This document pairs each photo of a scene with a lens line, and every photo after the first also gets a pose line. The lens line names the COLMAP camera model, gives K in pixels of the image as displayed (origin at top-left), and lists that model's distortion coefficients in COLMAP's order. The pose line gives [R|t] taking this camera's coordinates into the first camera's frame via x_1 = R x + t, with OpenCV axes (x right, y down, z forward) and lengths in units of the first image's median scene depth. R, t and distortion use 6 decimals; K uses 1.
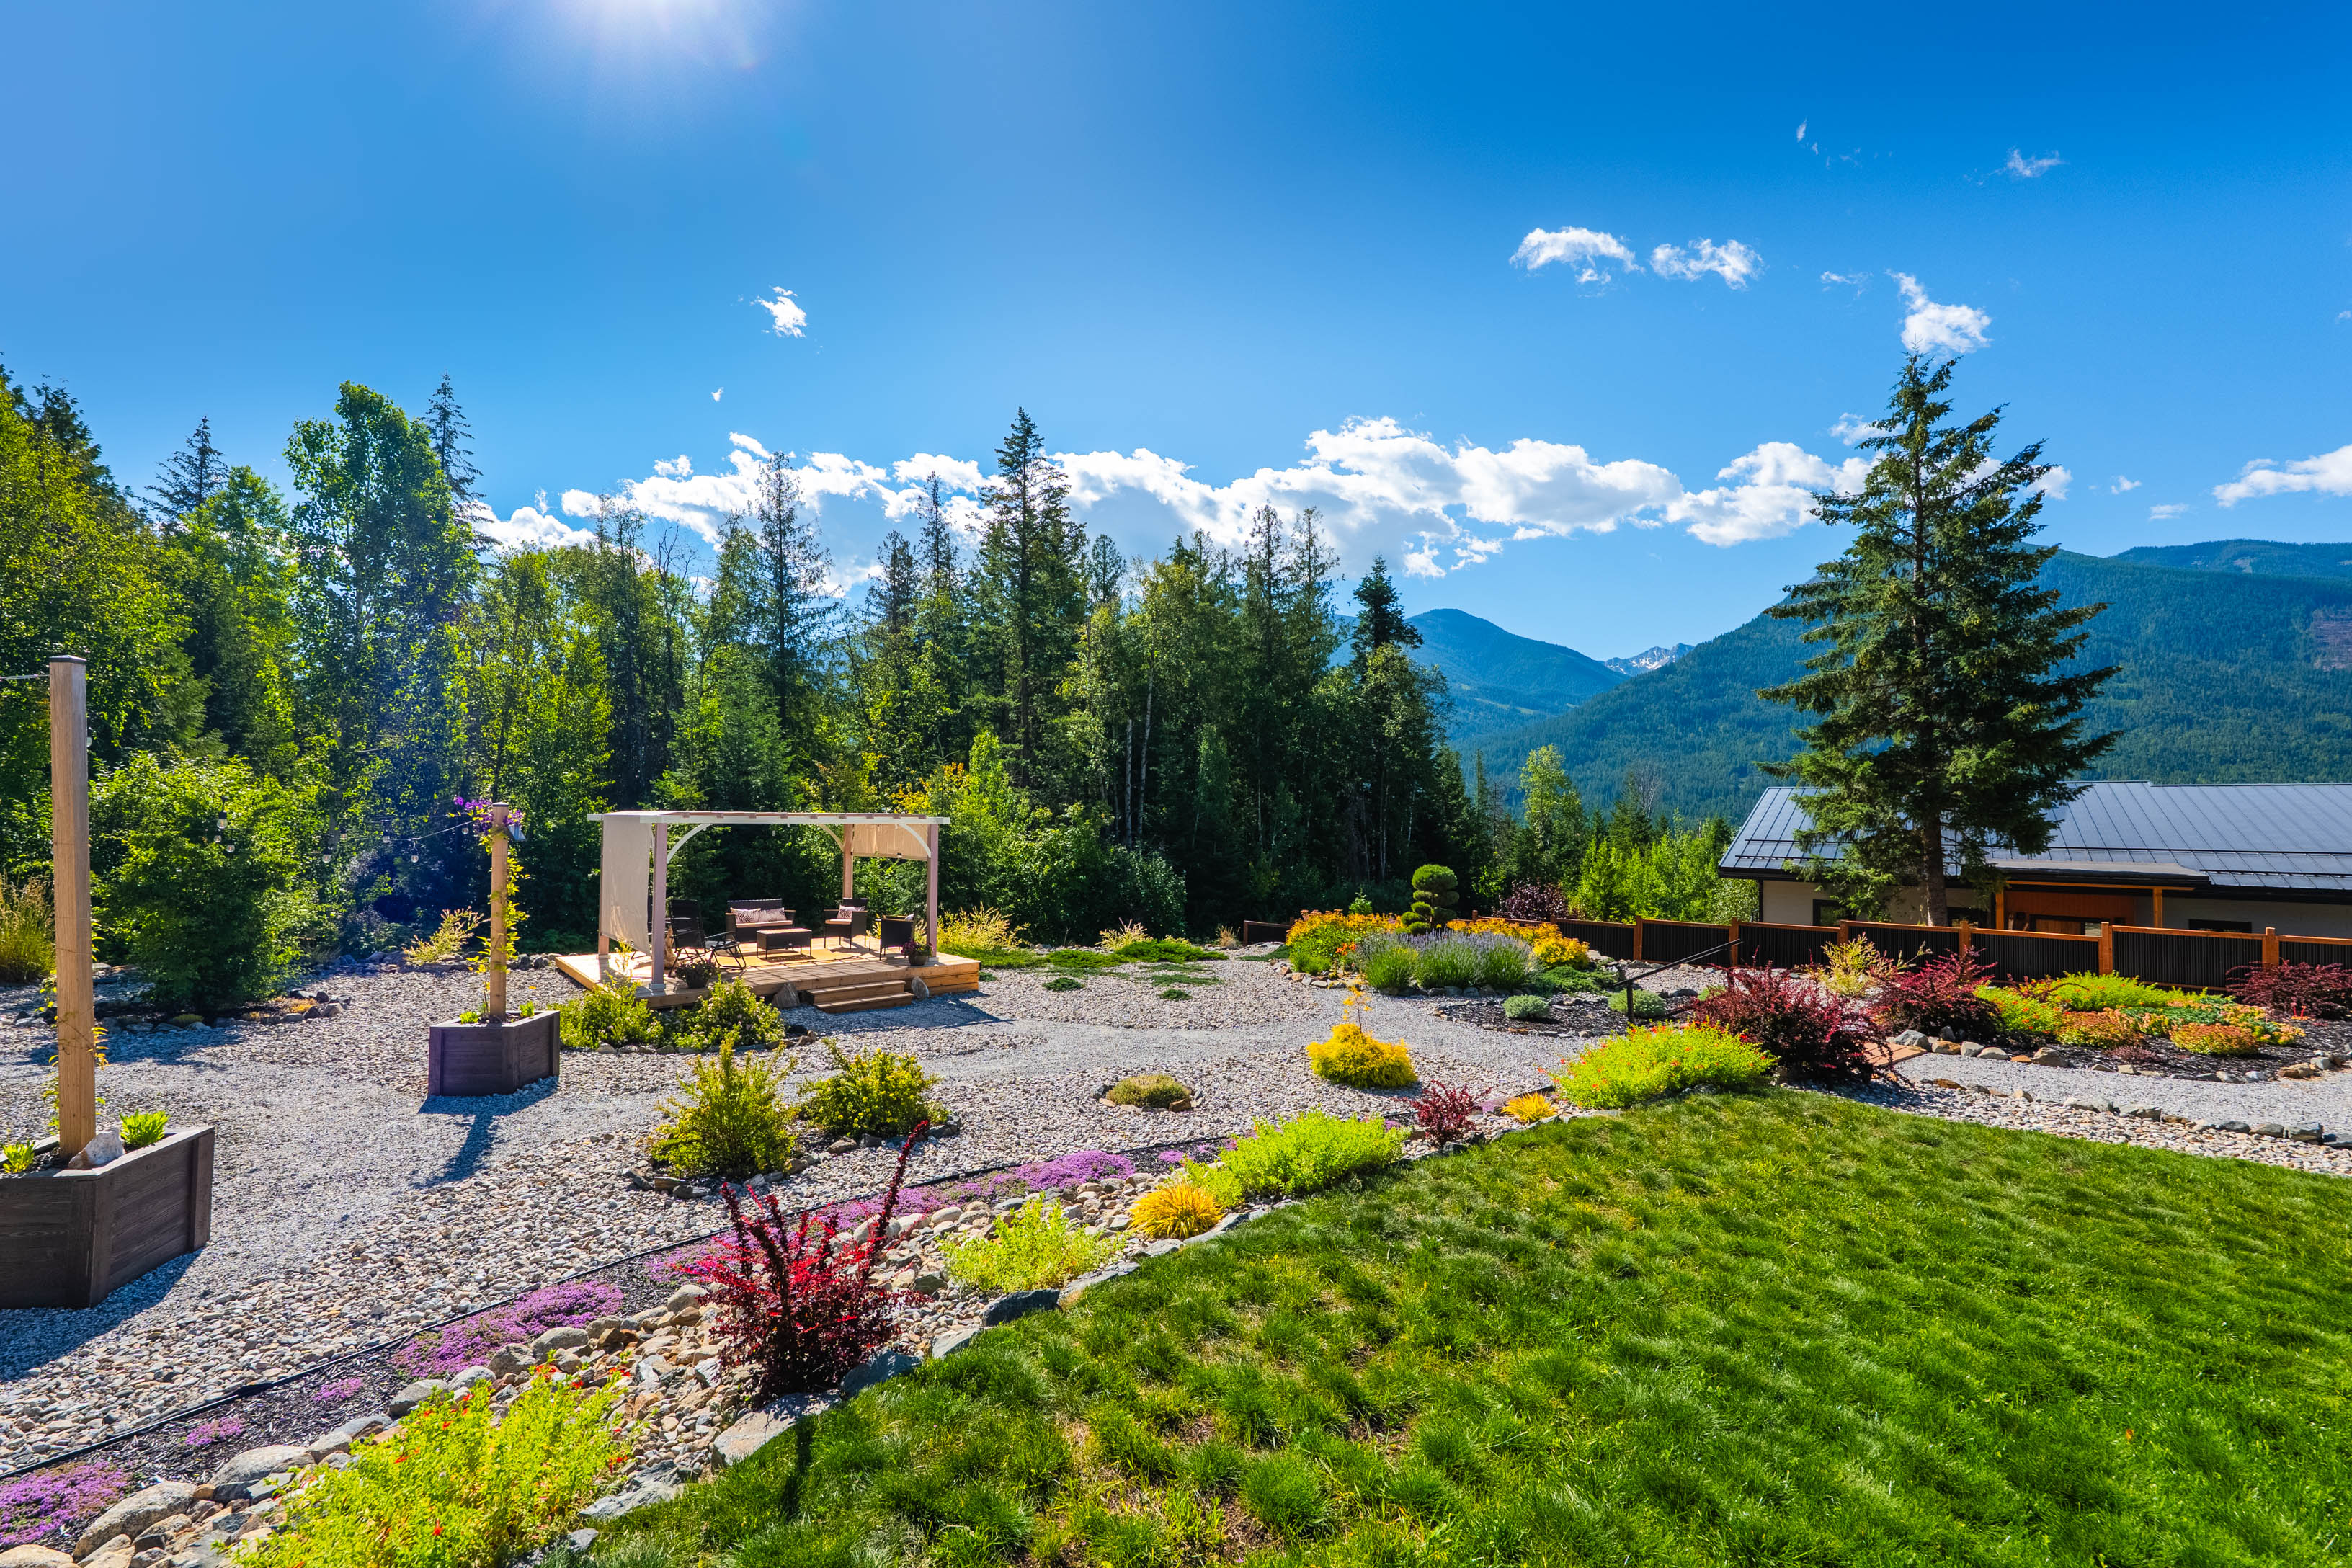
lens RADIAL K [[961.0, 0, 1181.2], [0, 961.0, 782.7], [0, 0, 1]] dist [-0.007167, 0.000062]
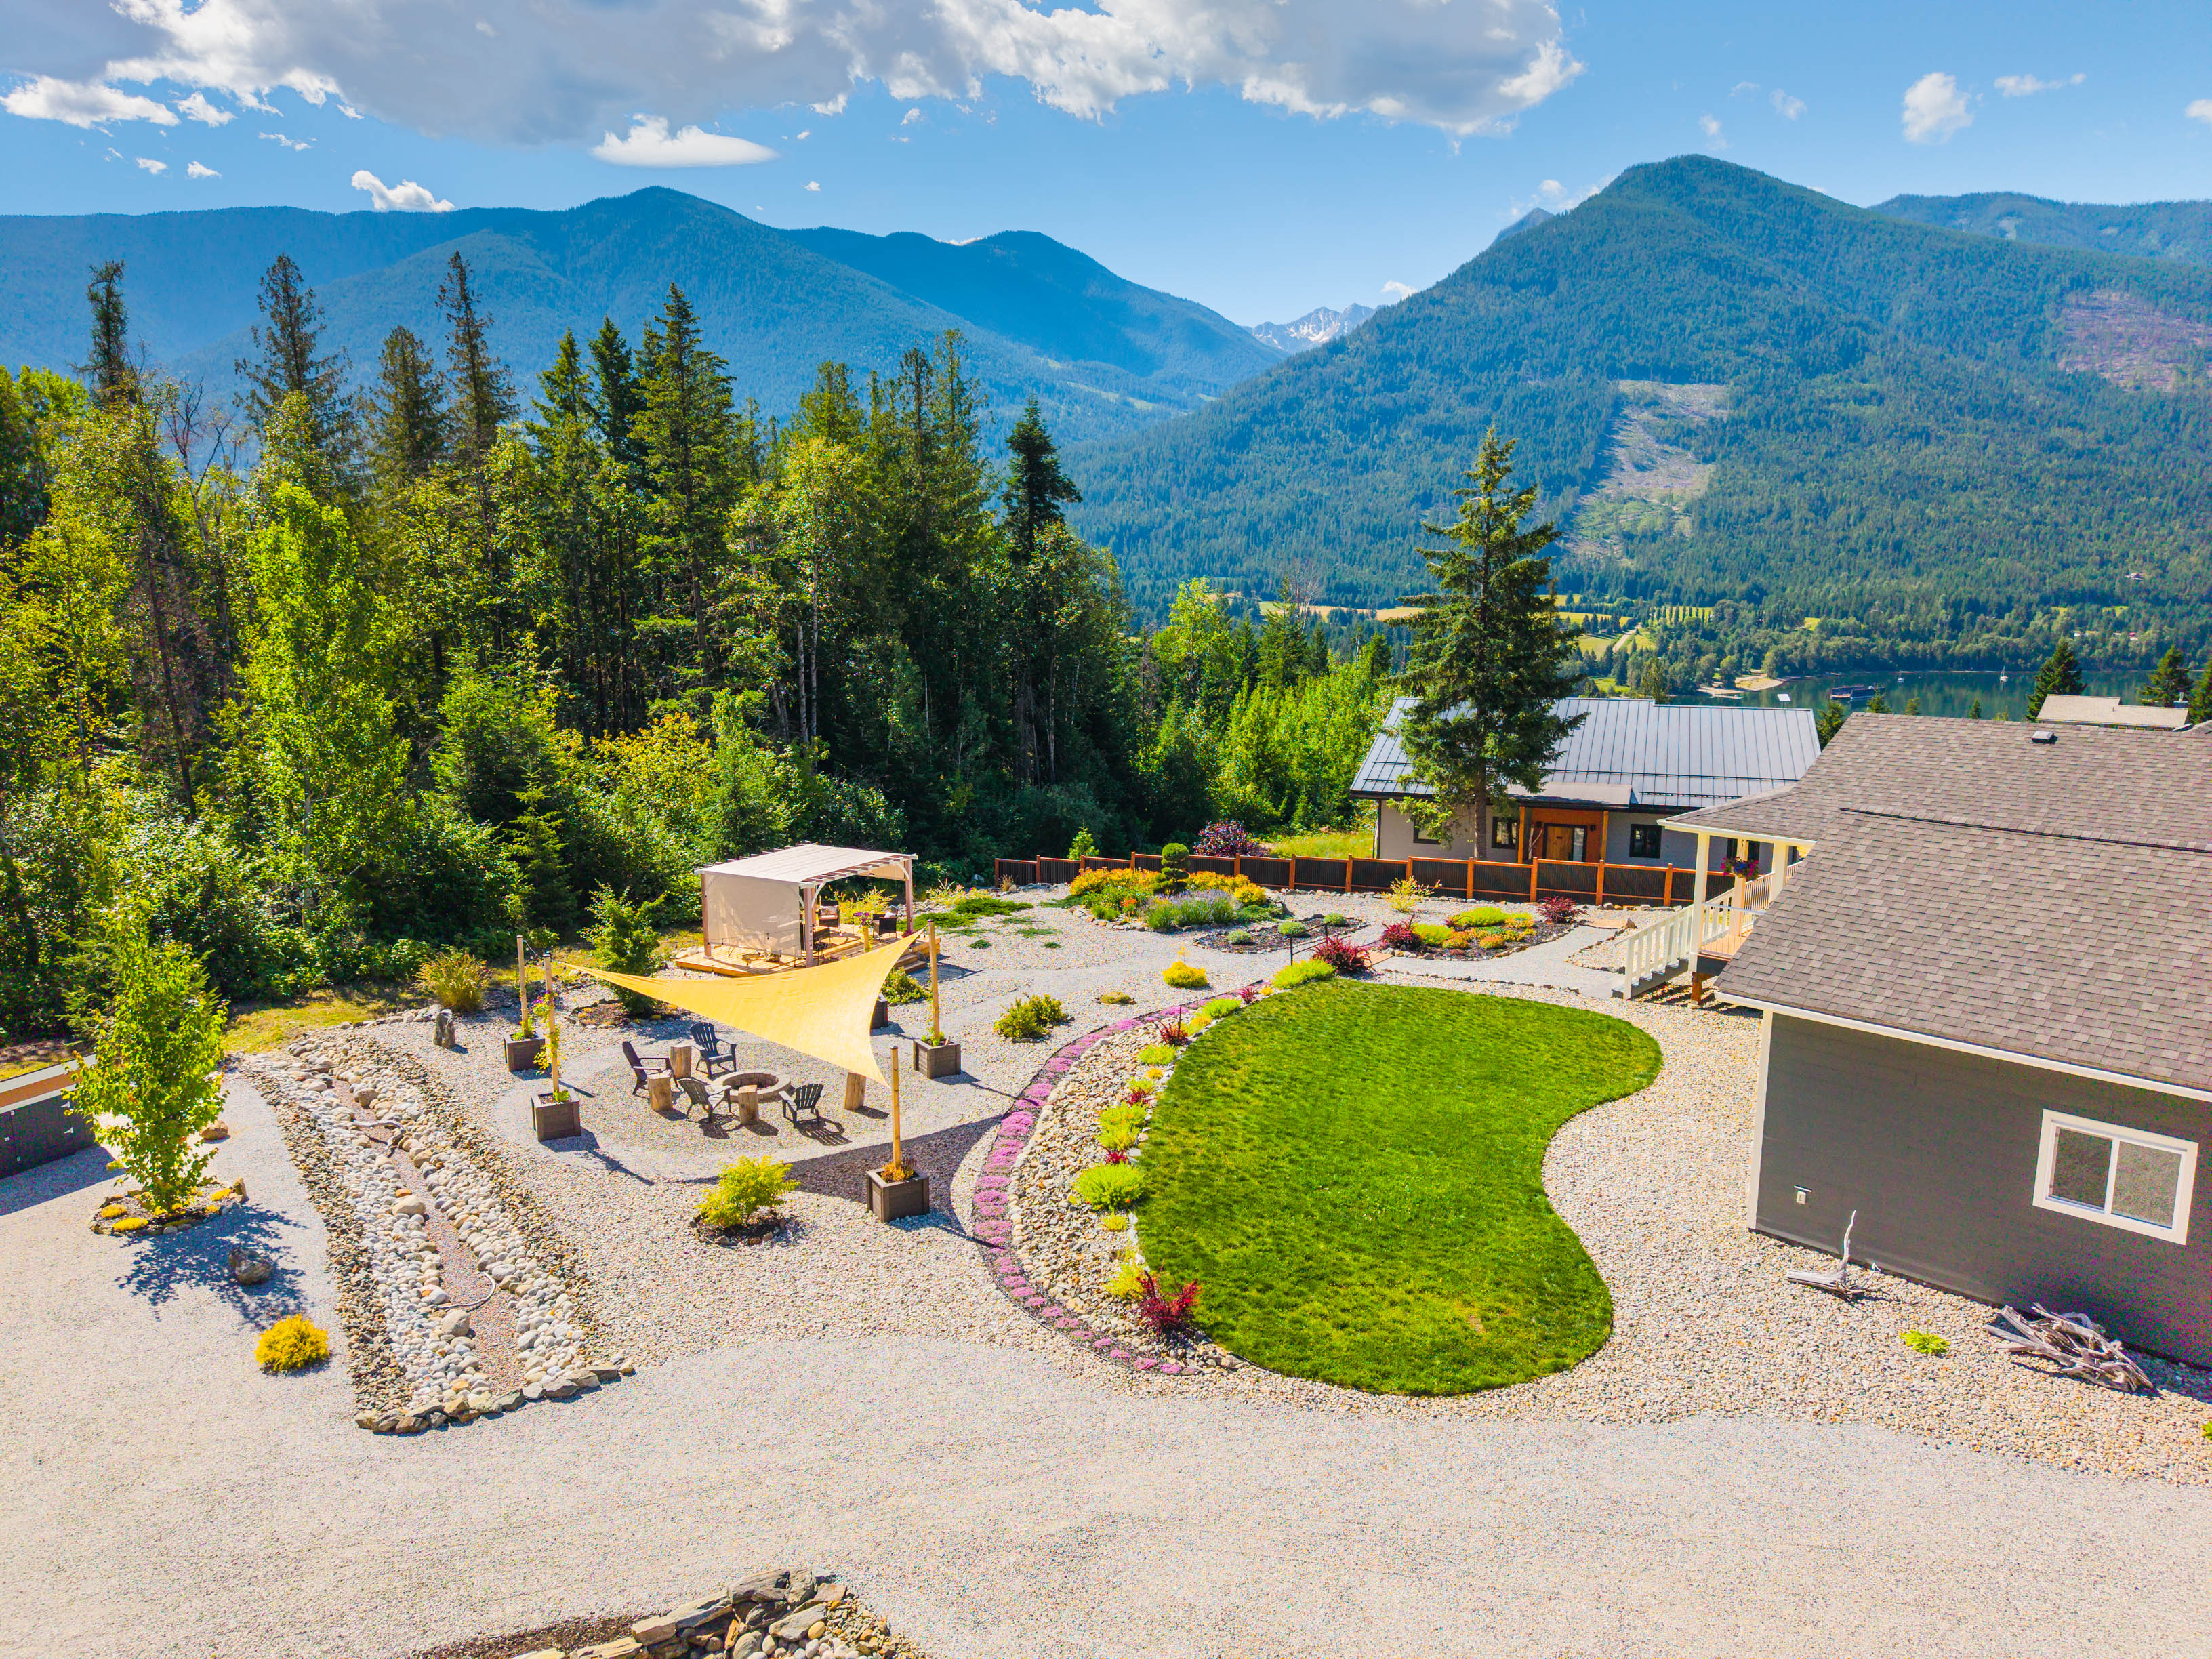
lens RADIAL K [[1490.2, 0, 1099.0], [0, 1490.2, 836.7], [0, 0, 1]] dist [-0.002438, -0.006557]
pose [[0.949772, -0.065955, 0.305913, -0.196705], [-0.000904, 0.976956, 0.213437, -0.146253], [-0.312941, -0.202993, 0.927826, -0.398687]]
